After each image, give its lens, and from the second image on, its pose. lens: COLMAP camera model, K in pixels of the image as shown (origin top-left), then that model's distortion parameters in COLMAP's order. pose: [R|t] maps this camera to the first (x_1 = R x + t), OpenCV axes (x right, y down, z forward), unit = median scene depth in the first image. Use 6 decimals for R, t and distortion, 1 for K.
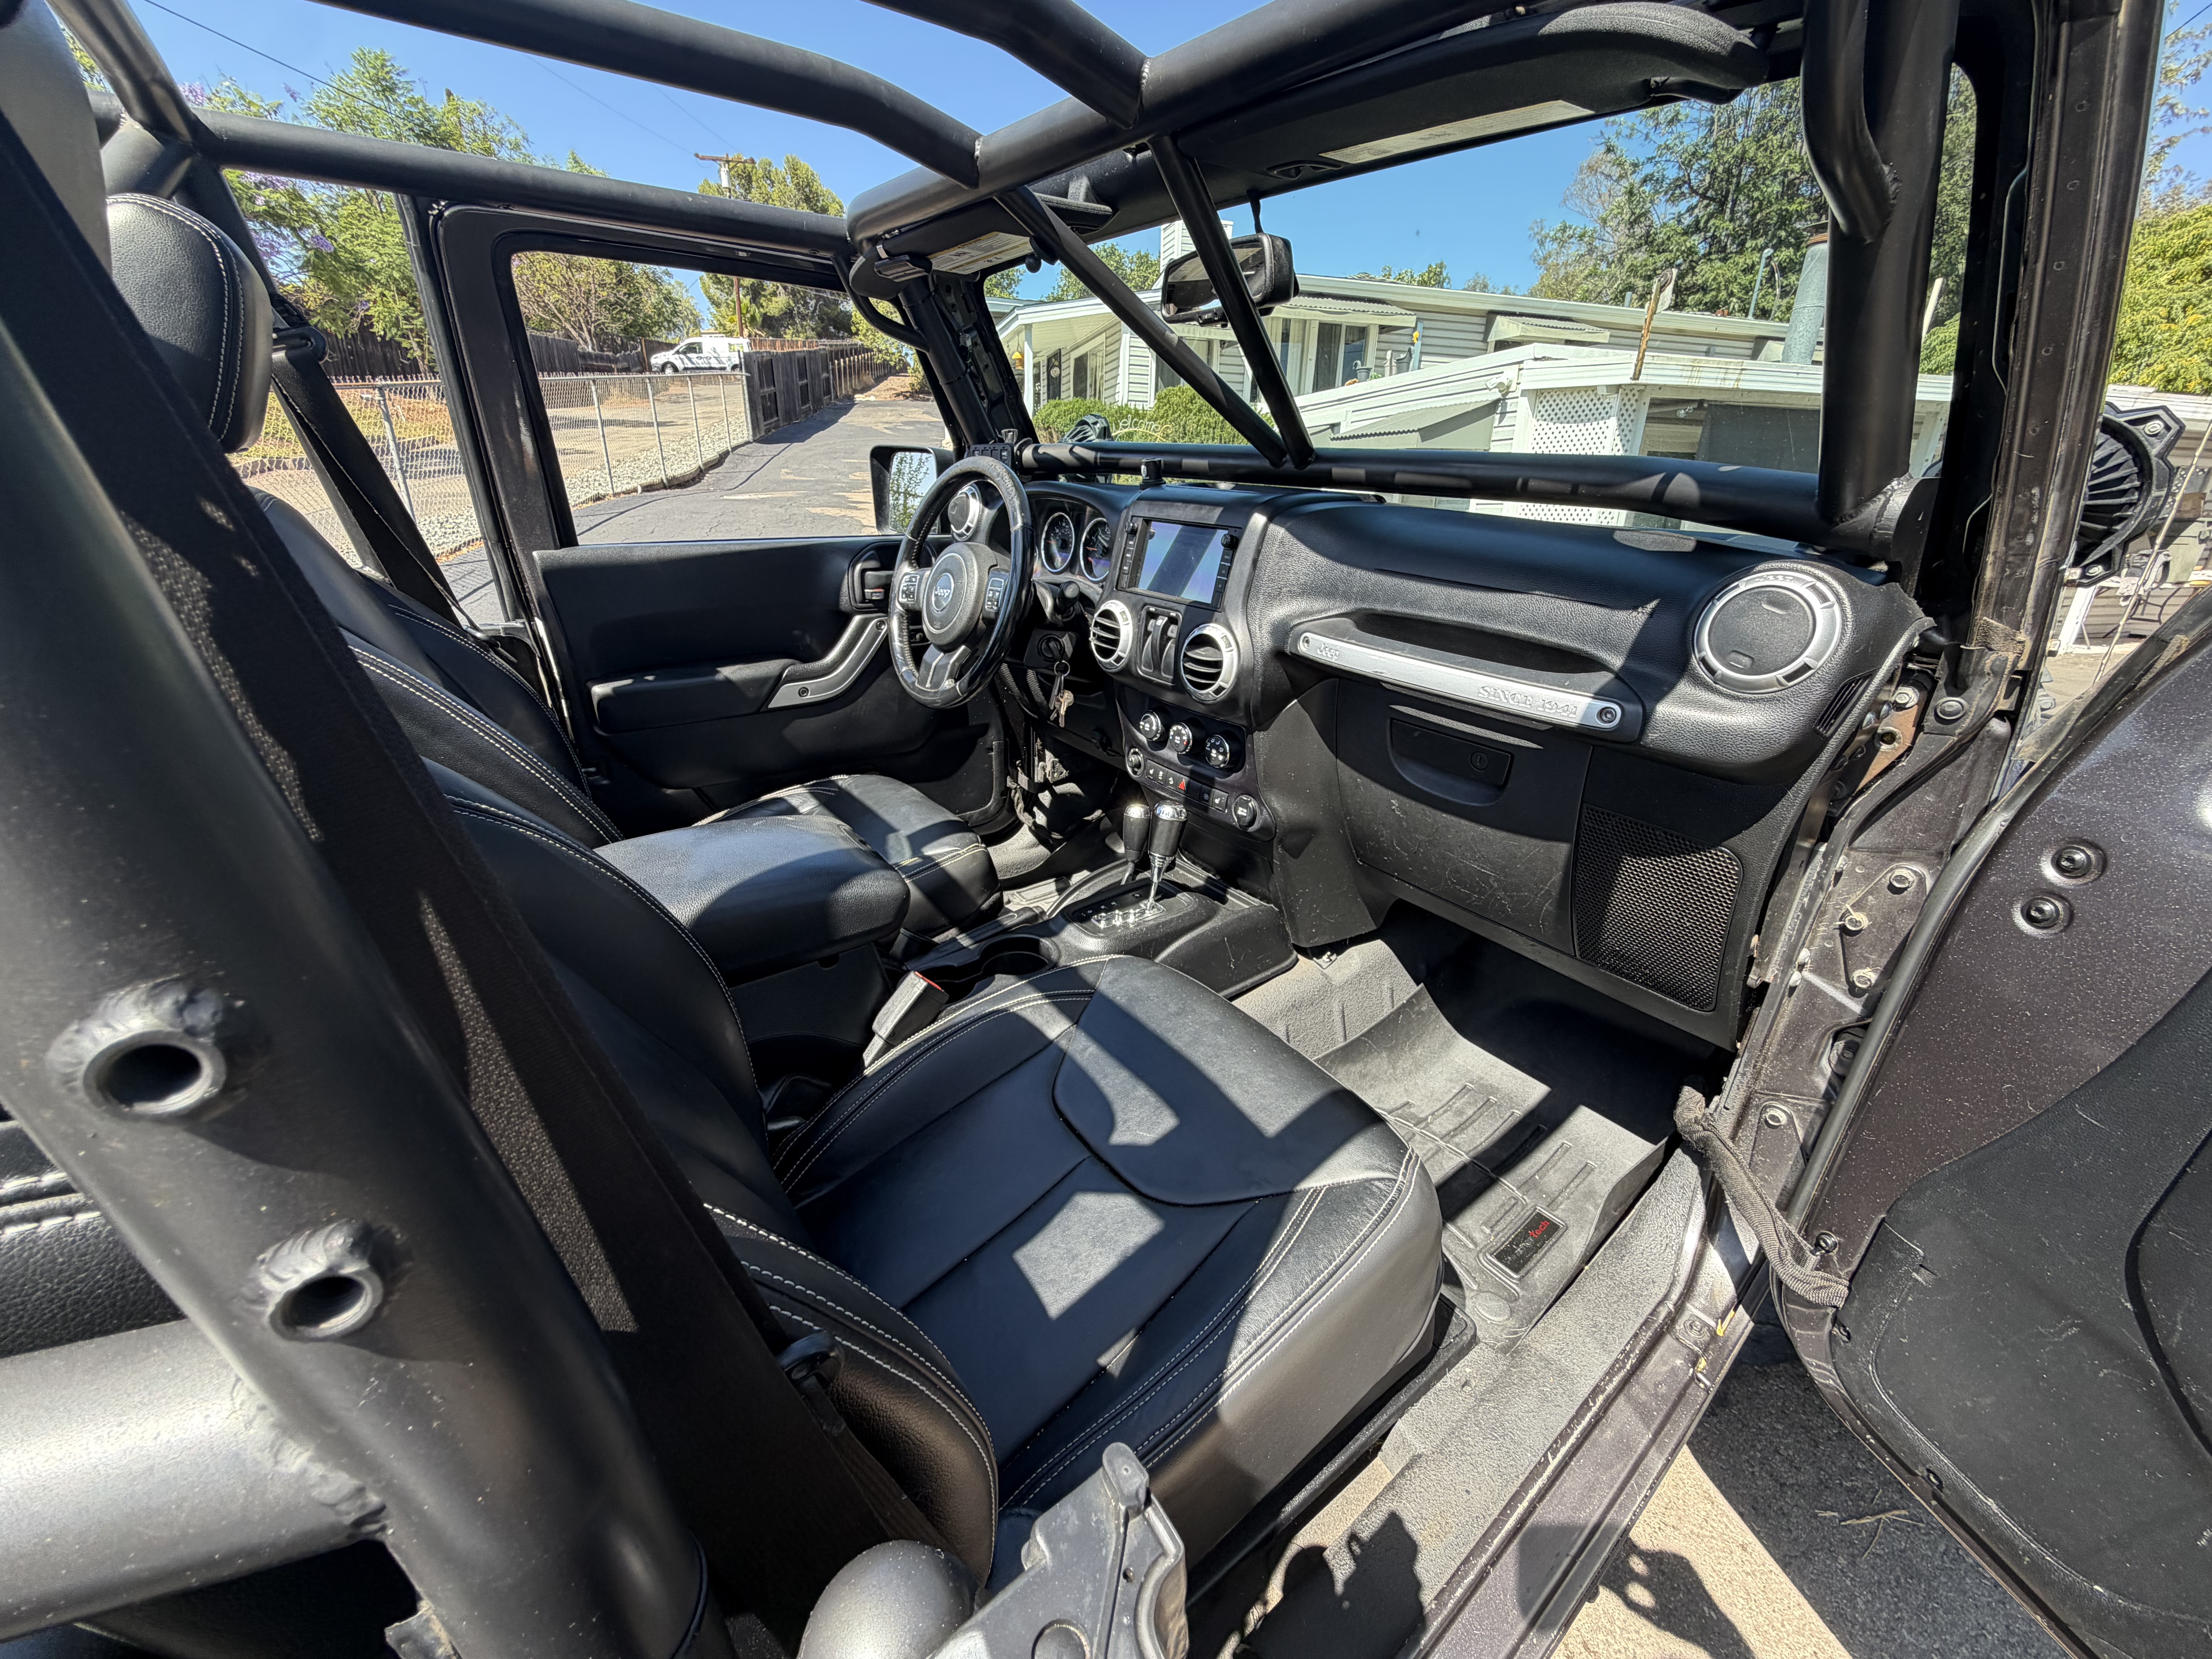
lens RADIAL K [[876.1, 0, 1111.6], [0, 876.1, 820.5], [0, 0, 1]] dist [0.001047, 0.000254]
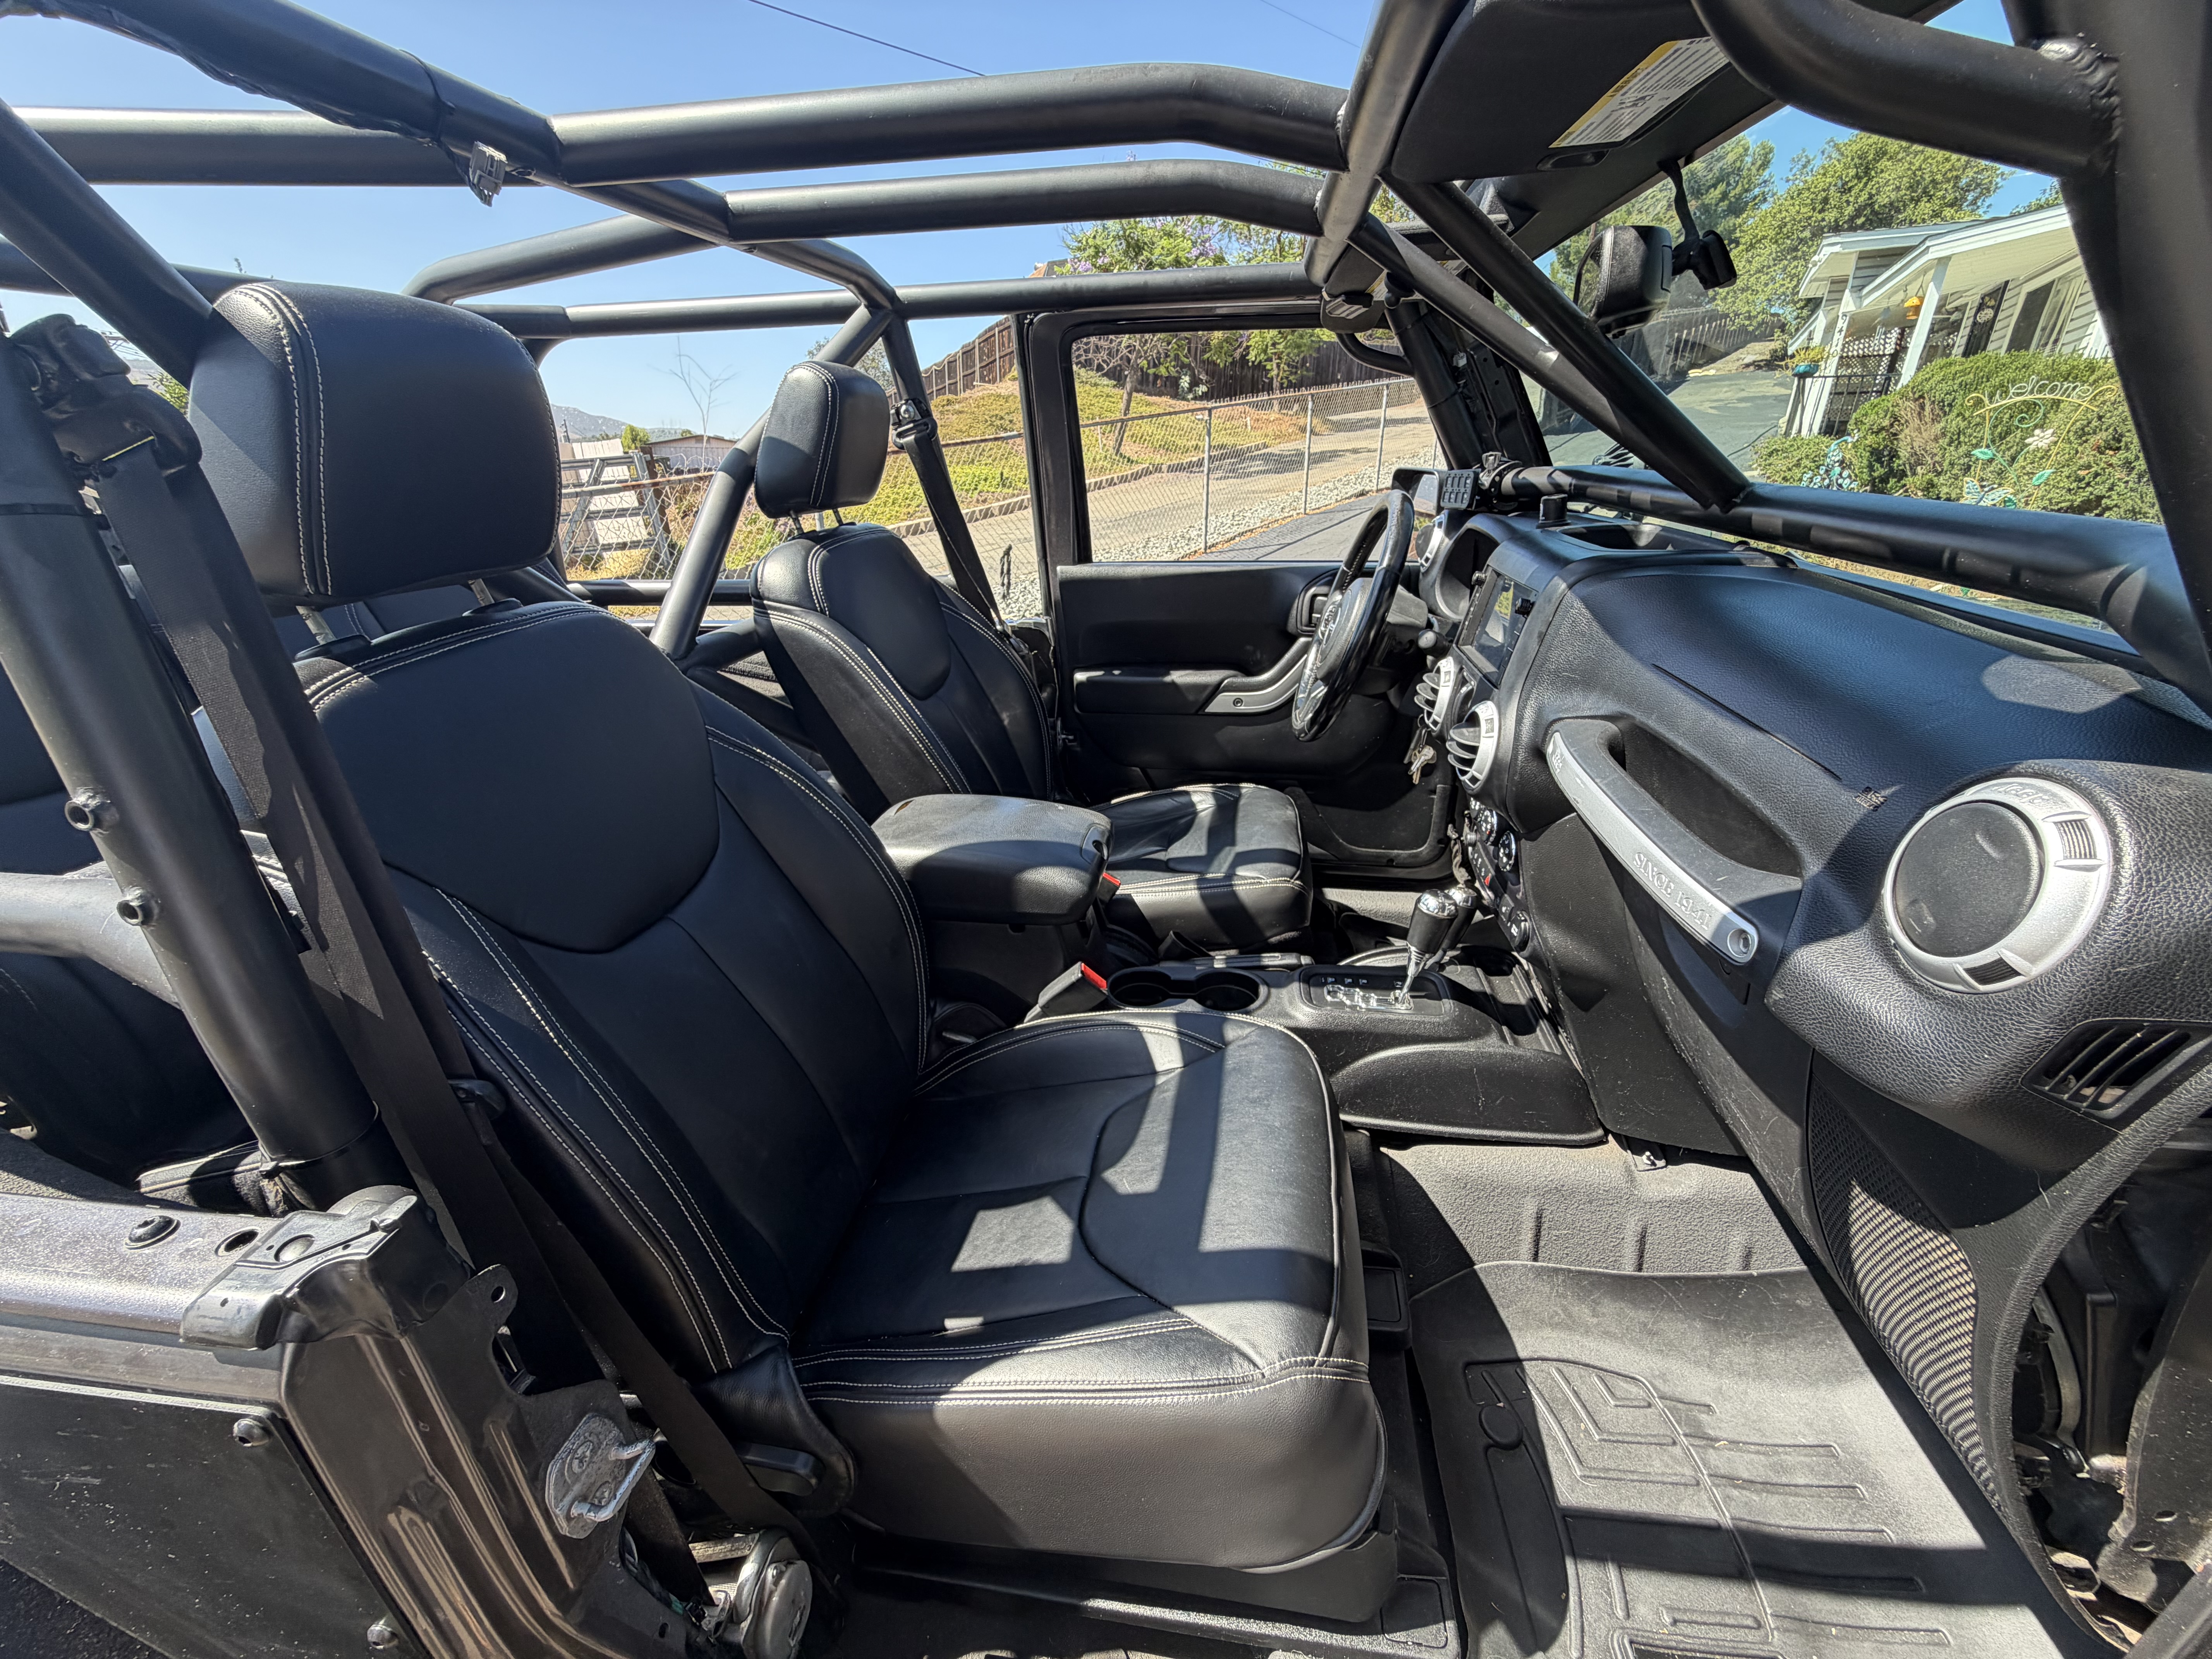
lens RADIAL K [[884.3, 0, 1115.0], [0, 884.3, 828.2], [0, 0, 1]] dist [-0.000568, 0.000476]
pose [[0.701428, 0.249152, -0.667774, 0.366317], [-0.239682, 0.964802, 0.108214, -0.090200], [0.671232, 0.084149, 0.736456, 0.115224]]
